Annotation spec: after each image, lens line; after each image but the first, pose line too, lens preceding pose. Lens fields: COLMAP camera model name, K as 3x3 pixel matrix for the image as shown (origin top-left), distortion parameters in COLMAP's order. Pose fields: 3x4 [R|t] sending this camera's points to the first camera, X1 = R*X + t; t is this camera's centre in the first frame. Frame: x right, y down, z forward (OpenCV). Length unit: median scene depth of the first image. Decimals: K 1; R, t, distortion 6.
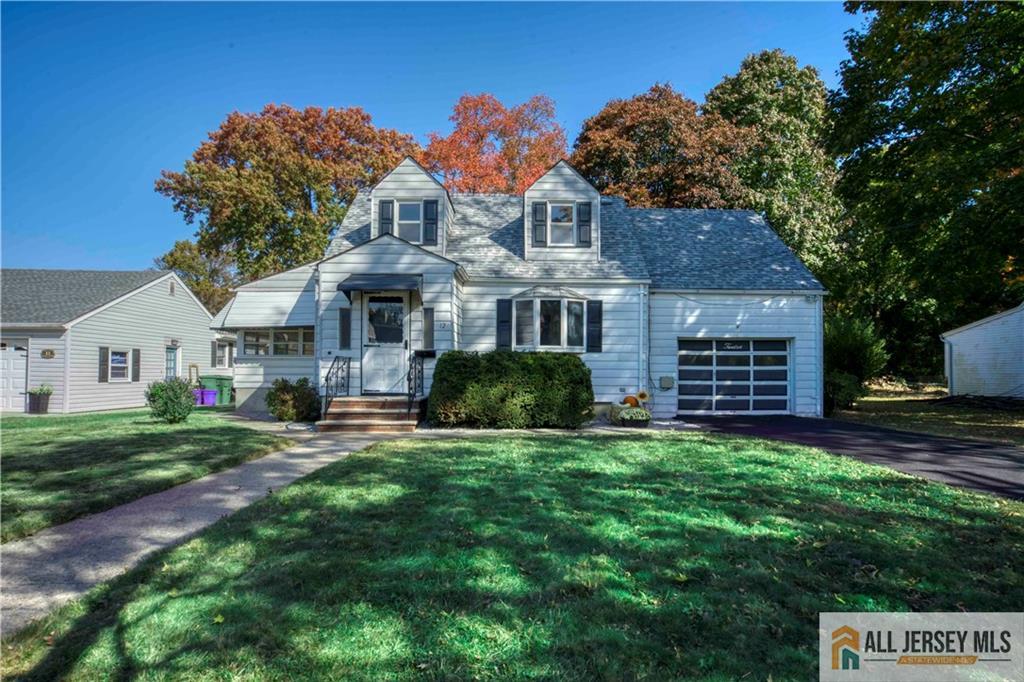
lens RADIAL K [[532.9, 0, 512.2], [0, 532.9, 366.3], [0, 0, 1]] dist [-0.001661, -0.000152]
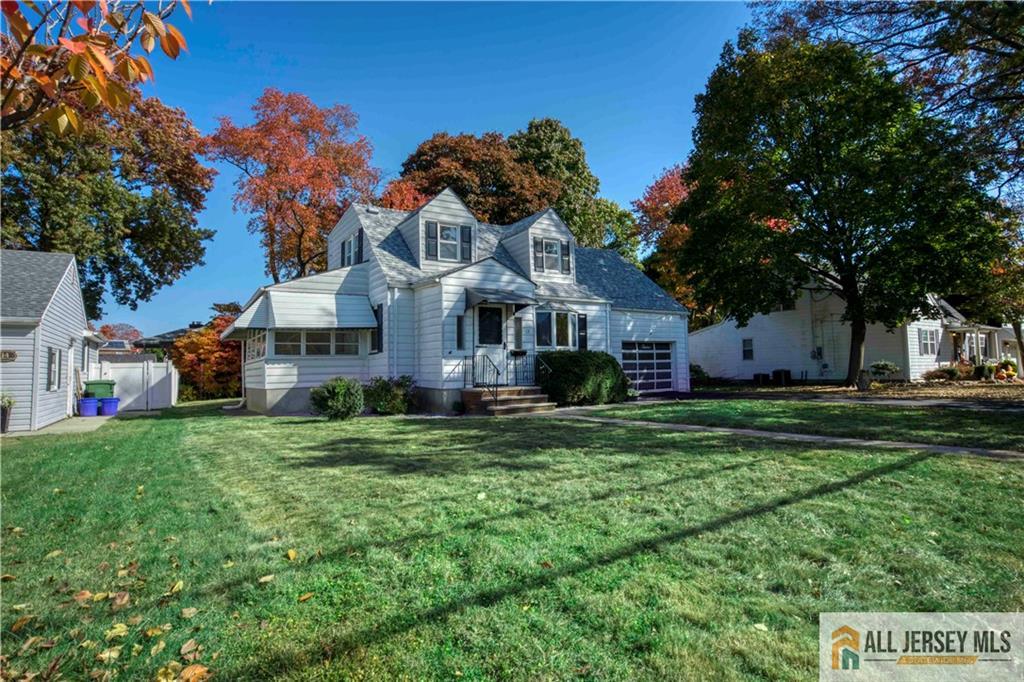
lens RADIAL K [[530.9, 0, 512.0], [0, 530.9, 341.0], [0, 0, 1]] dist [0.000742, 0.000140]
pose [[0.846249, 0.006122, 0.532753, -0.706889], [0.018136, 0.999024, -0.040288, -0.000521], [-0.532479, 0.043755, 0.845311, -0.064795]]
